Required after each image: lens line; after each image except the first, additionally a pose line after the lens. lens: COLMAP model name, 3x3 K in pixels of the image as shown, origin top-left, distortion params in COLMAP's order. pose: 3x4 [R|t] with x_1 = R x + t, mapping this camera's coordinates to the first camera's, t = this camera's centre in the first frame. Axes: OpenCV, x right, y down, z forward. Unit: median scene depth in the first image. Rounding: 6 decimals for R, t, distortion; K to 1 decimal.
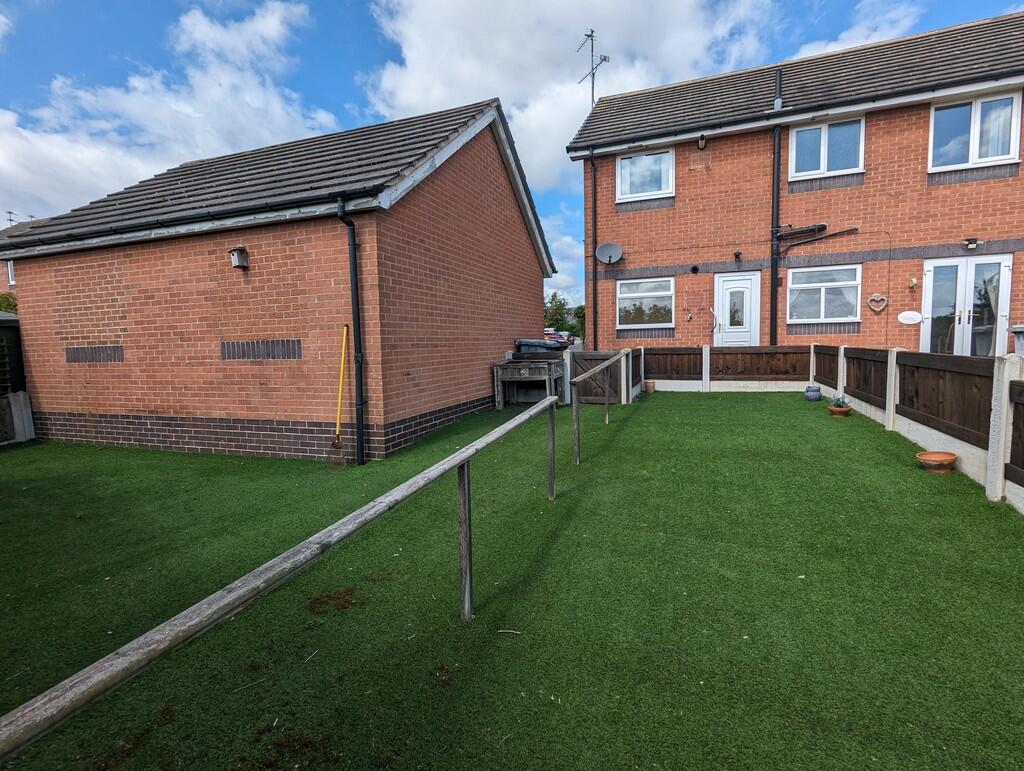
lens RADIAL K [[480.7, 0, 513.0], [0, 480.7, 382.8], [0, 0, 1]] dist [-0.004107, 0.000326]
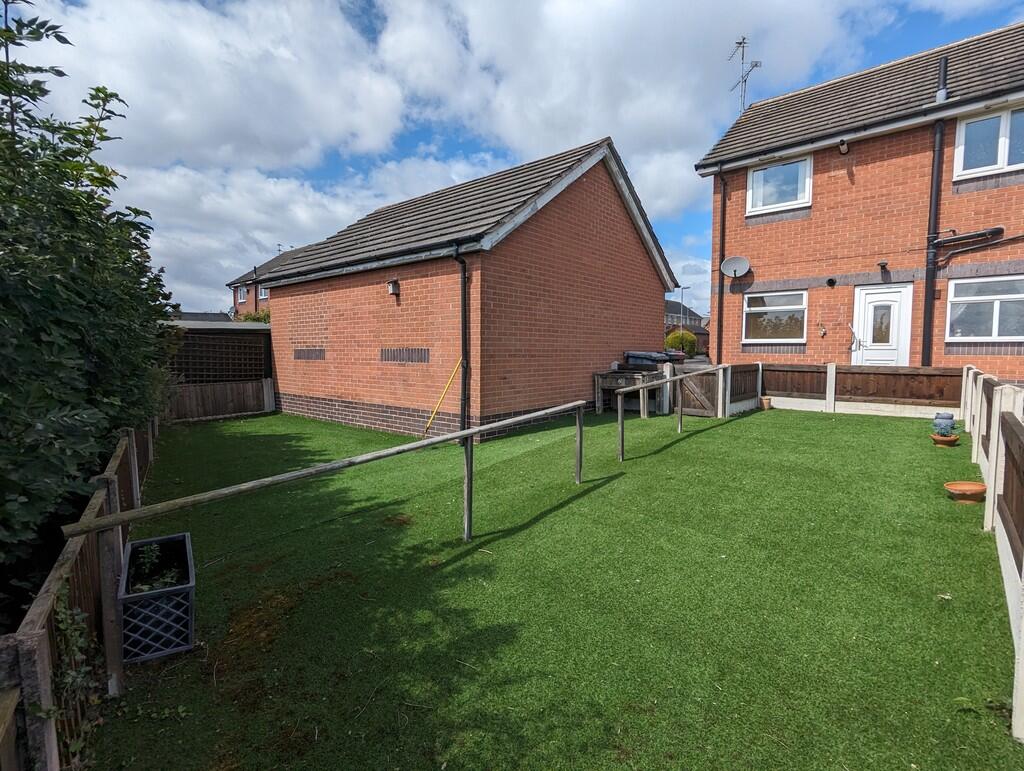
lens RADIAL K [[480.7, 0, 516.7], [0, 480.7, 386.6], [0, 0, 1]] dist [-0.004107, 0.000326]
pose [[0.939702, 0.052452, -0.337947, 0.180391], [-0.054332, 0.998515, 0.003901, -0.002433], [0.337650, 0.014695, 0.941157, -0.125180]]
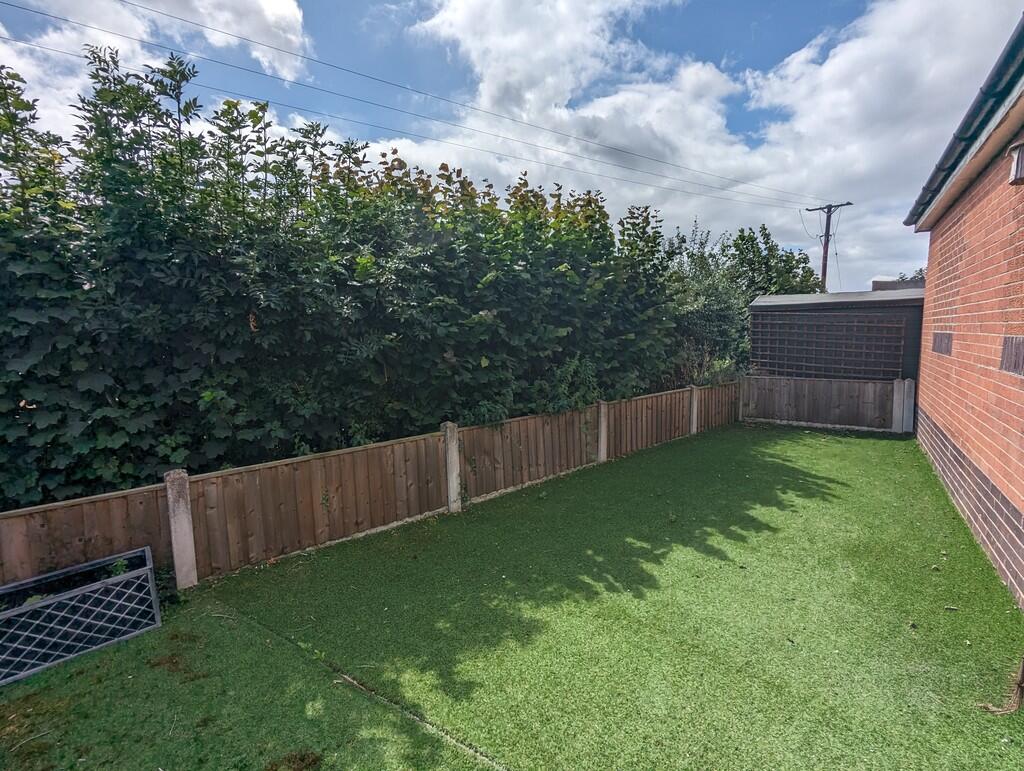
lens RADIAL K [[480.7, 0, 508.1], [0, 480.7, 383.9], [0, 0, 1]] dist [-0.004107, 0.000326]
pose [[-0.249698, 0.137773, -0.958473, 0.026345], [-0.073437, 0.984281, 0.160614, -0.061577], [0.965535, 0.110492, -0.235655, 0.485565]]
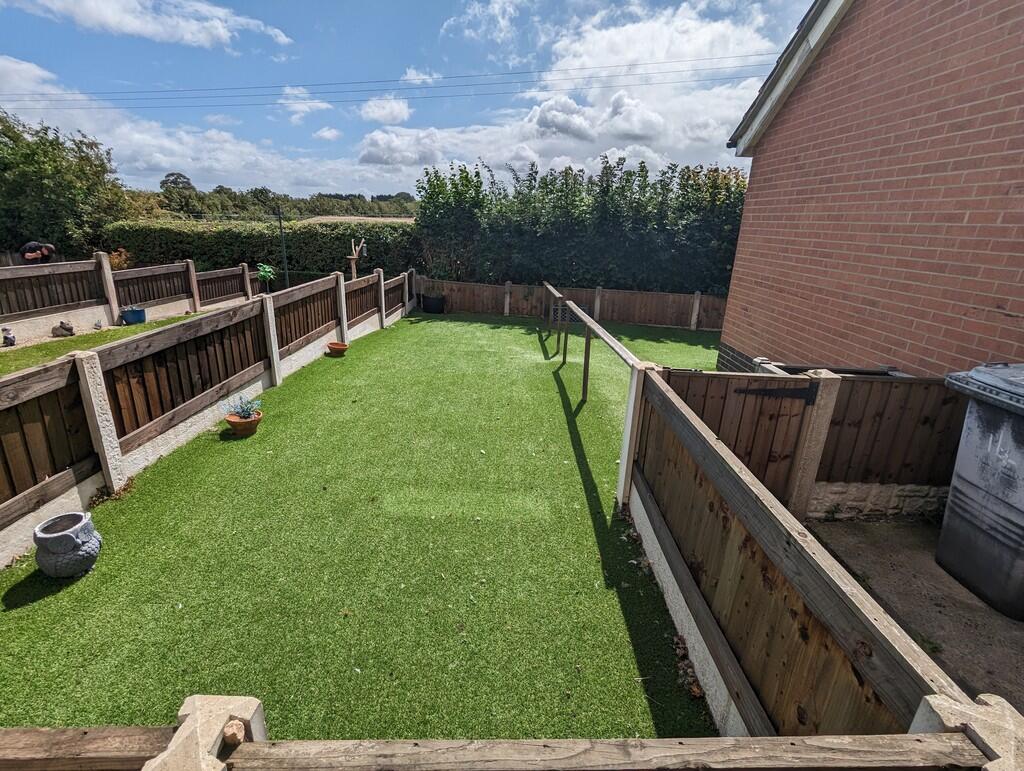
lens RADIAL K [[480.7, 0, 509.8], [0, 480.7, 381.4], [0, 0, 1]] dist [-0.004107, 0.000326]
pose [[-0.935356, 0.104911, -0.337792, 0.473168], [-0.042335, 0.914931, 0.401385, -0.205732], [0.351166, 0.389738, -0.851344, 1.350603]]
